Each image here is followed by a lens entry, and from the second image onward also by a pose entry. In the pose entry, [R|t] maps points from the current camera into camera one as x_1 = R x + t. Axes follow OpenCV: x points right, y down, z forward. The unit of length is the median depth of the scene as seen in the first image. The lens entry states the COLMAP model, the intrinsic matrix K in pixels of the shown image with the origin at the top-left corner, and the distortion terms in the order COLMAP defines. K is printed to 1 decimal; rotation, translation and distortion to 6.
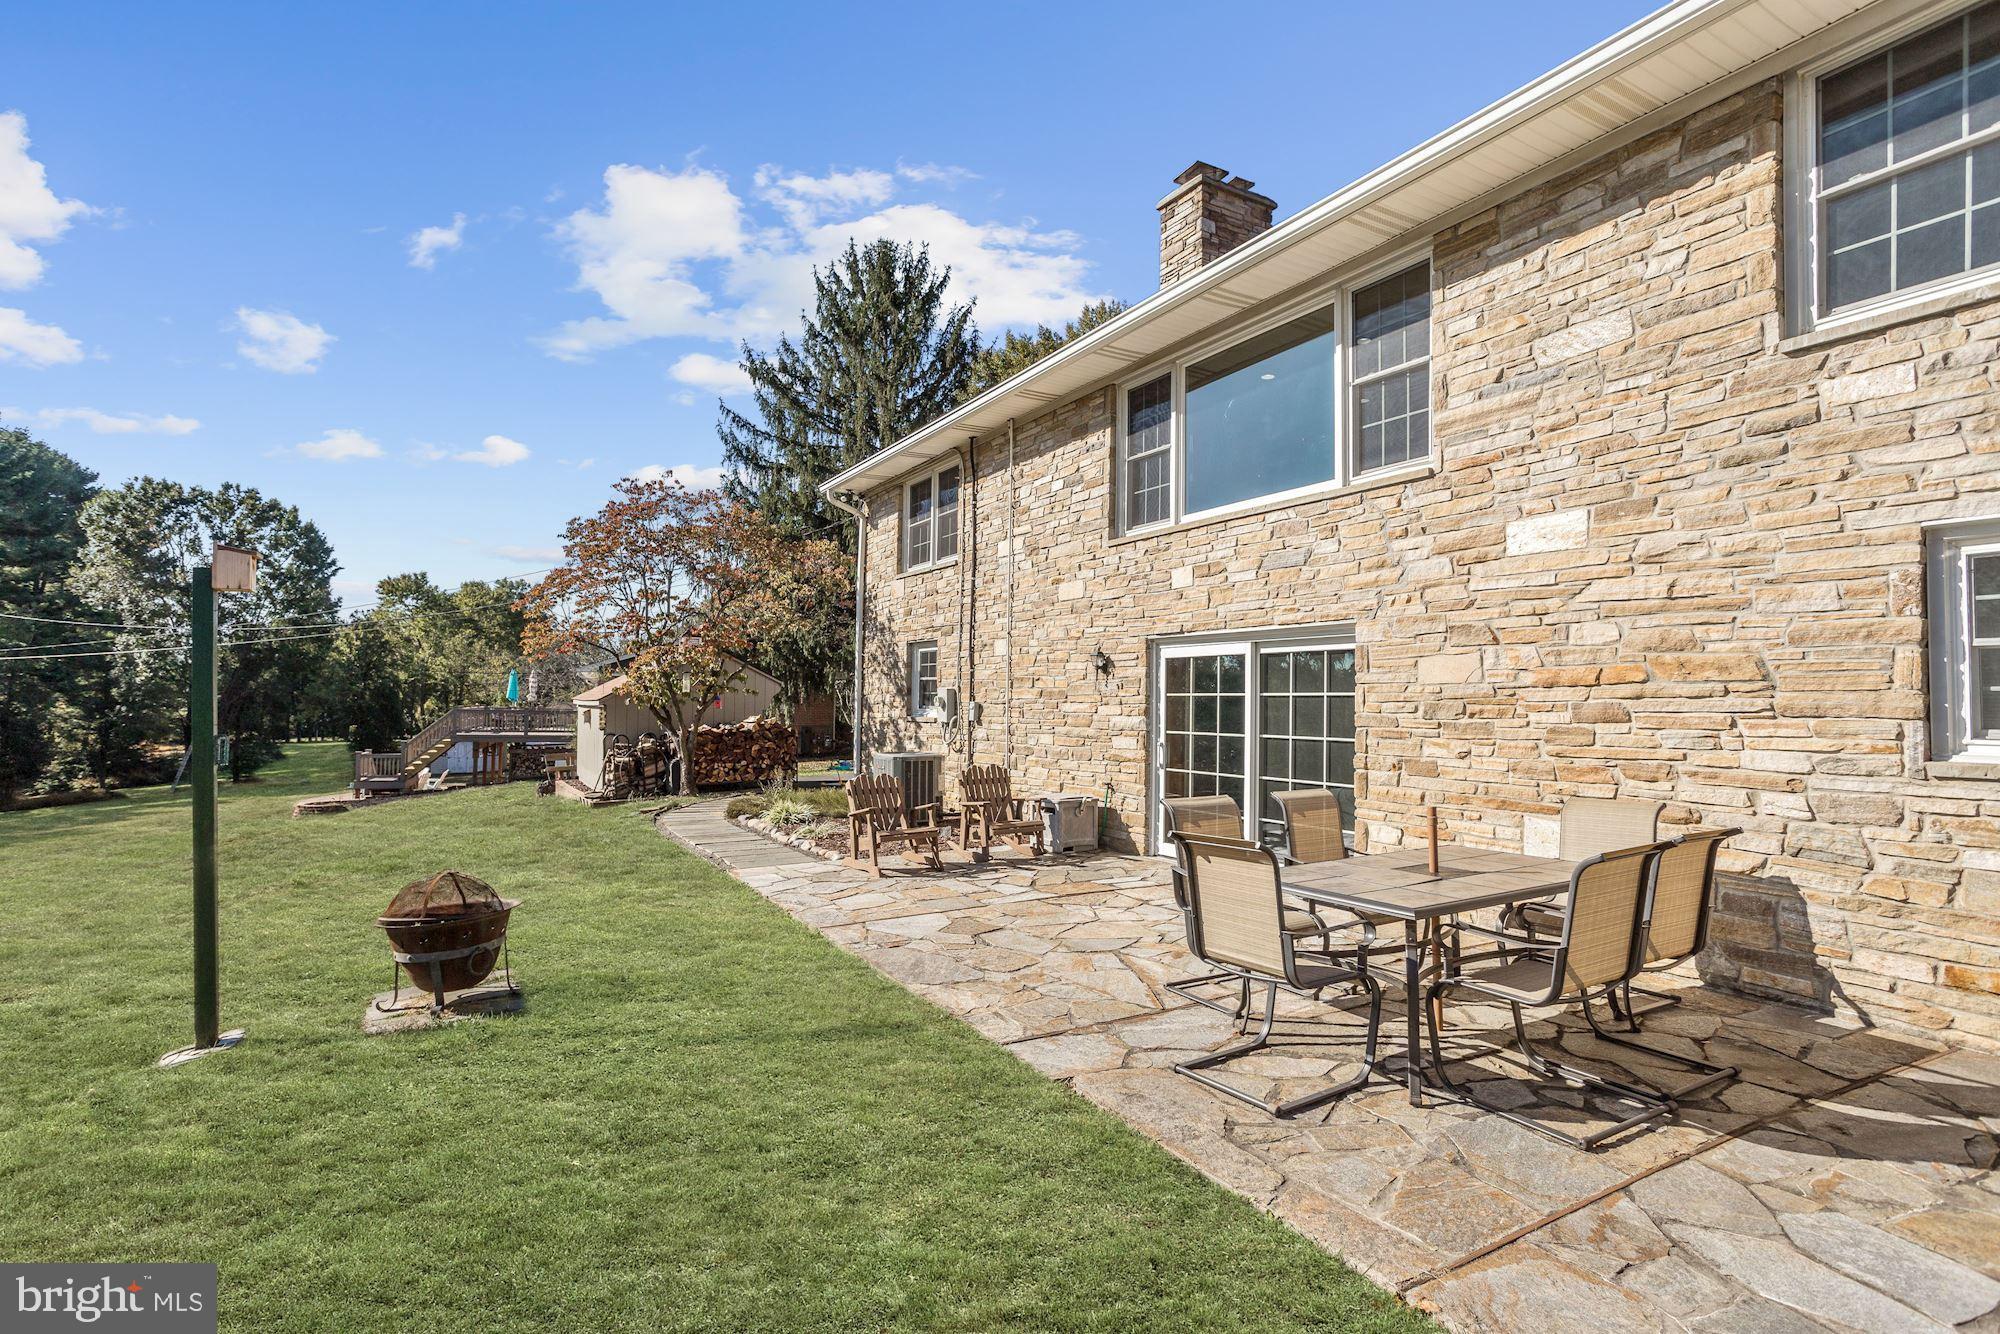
lens RADIAL K [[976.3, 0, 1000.0], [0, 976.3, 667.0], [0, 0, 1]] dist [-0.061570, 0.042584]
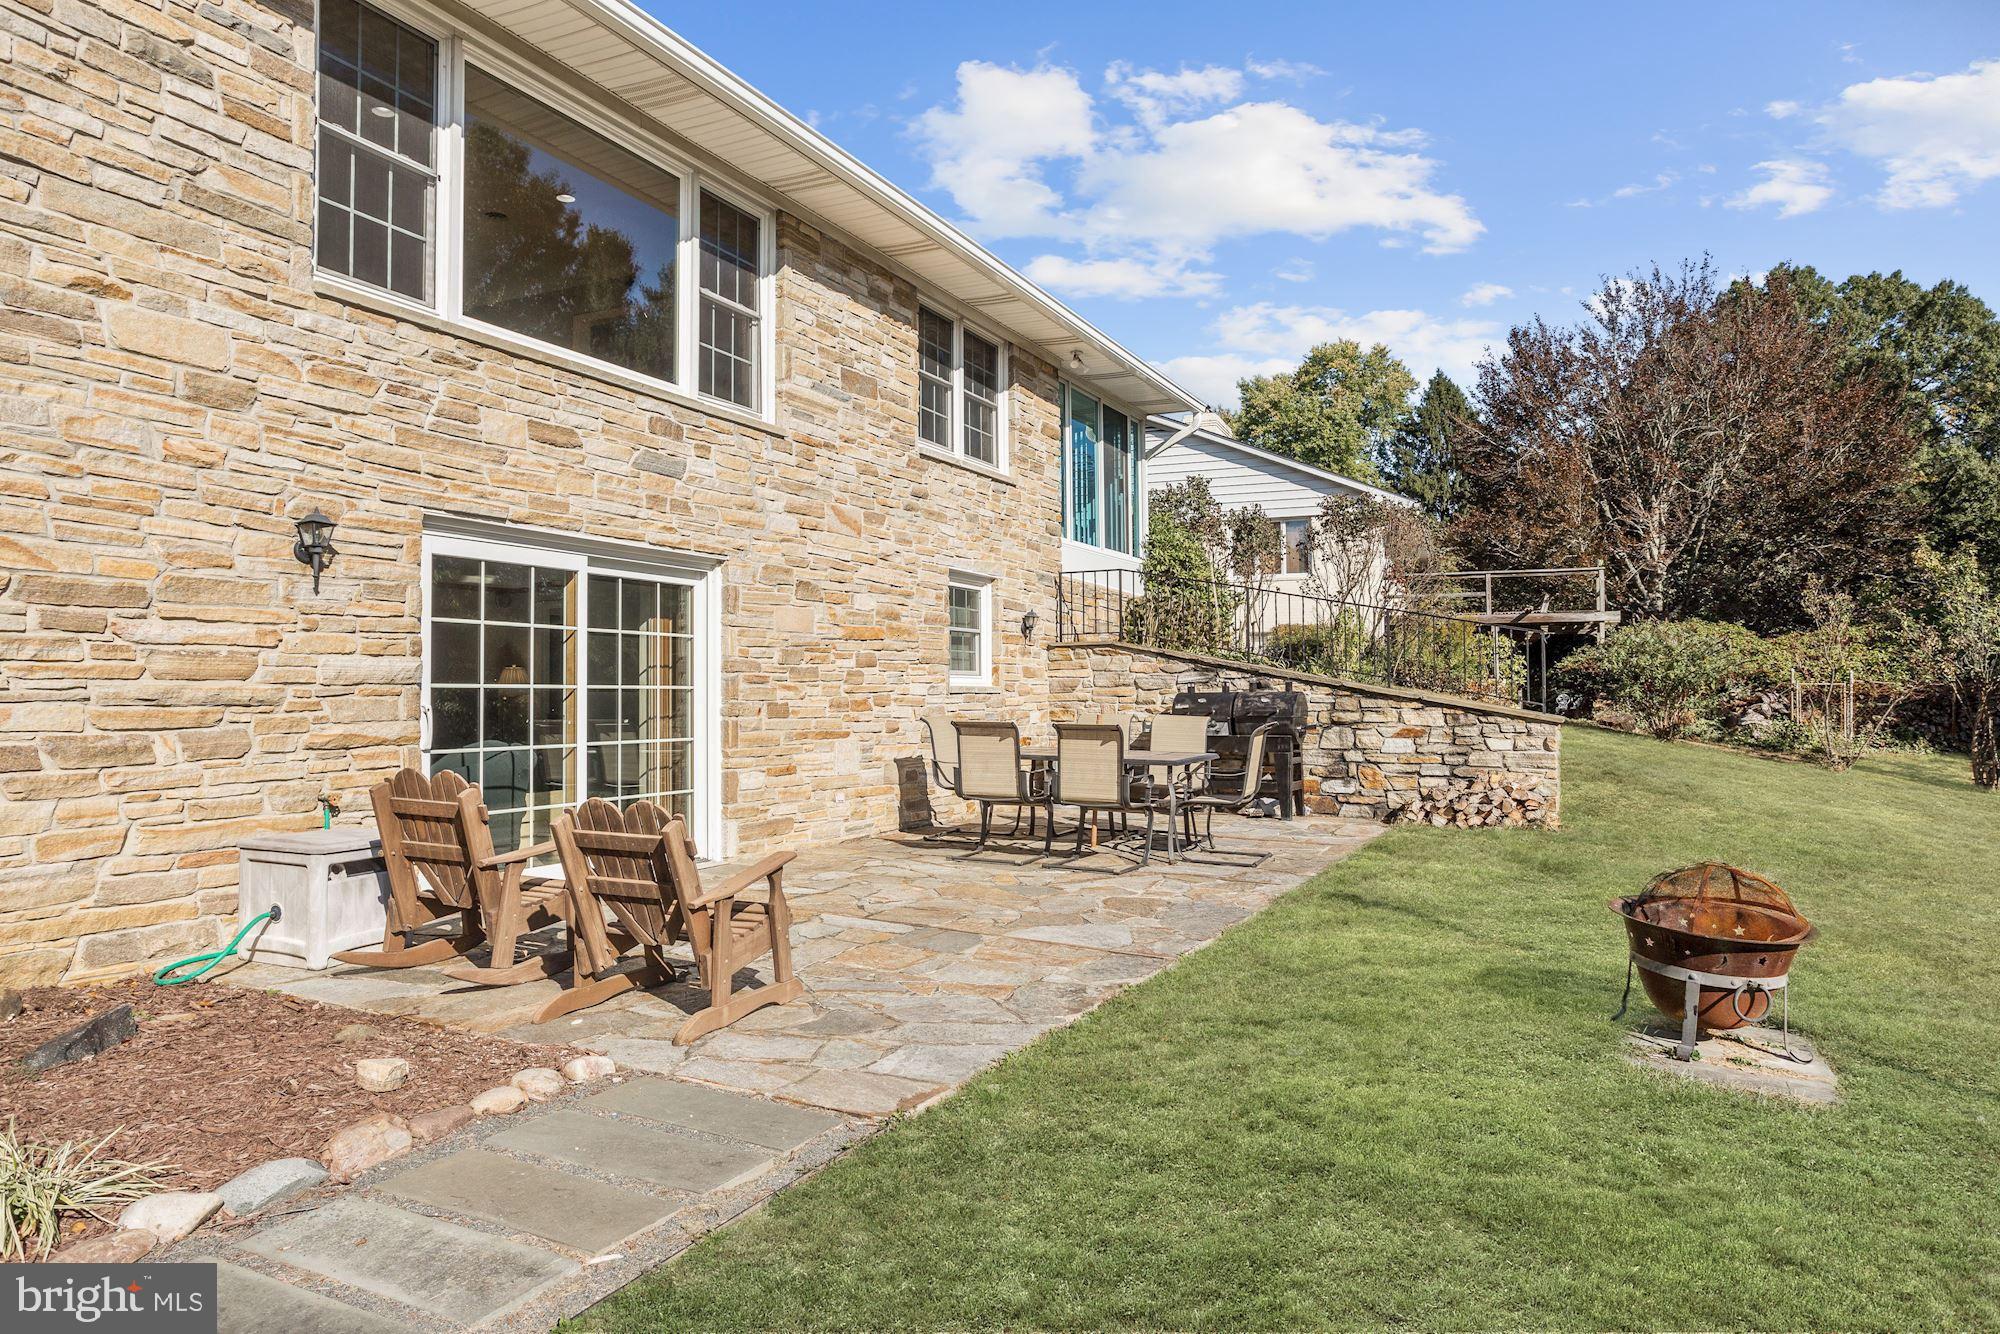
lens RADIAL K [[1236.9, 0, 998.9], [0, 1236.9, 642.9], [0, 0, 1]] dist [0.000455, 0.000069]
pose [[-0.552218, 0.013993, 0.833583, -0.705333], [-0.046454, 0.997789, -0.047523, 0.071485], [-0.832405, -0.064966, -0.550347, 1.315843]]
